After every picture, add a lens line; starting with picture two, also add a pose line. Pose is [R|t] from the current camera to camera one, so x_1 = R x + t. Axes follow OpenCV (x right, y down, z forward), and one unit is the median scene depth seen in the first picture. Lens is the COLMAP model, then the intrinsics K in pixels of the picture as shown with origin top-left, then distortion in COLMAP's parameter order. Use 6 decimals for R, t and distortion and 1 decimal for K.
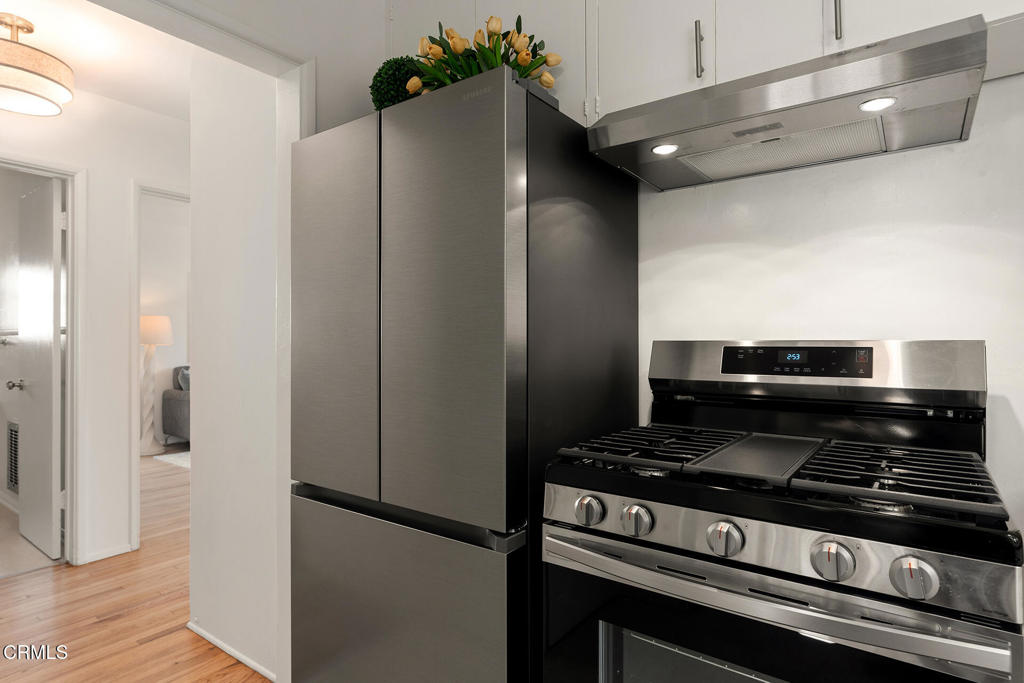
lens RADIAL K [[562.5, 0, 512.0], [0, 562.5, 341.5], [0, 0, 1]] dist [-0.017636, -0.000584]
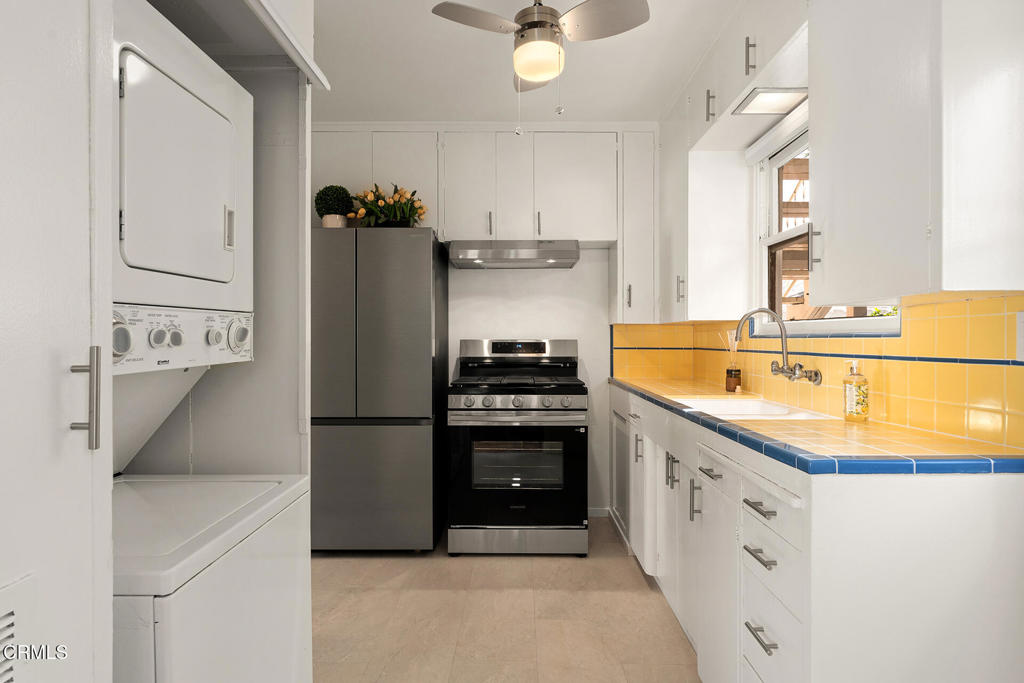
lens RADIAL K [[561.0, 0, 512.0], [0, 561.0, 341.5], [0, 0, 1]] dist [-0.002128, -0.000271]
pose [[0.812406, -0.001736, 0.583090, -1.063899], [-0.004009, 0.999955, 0.008563, -0.015745], [-0.583079, -0.009294, 0.812362, -1.110829]]
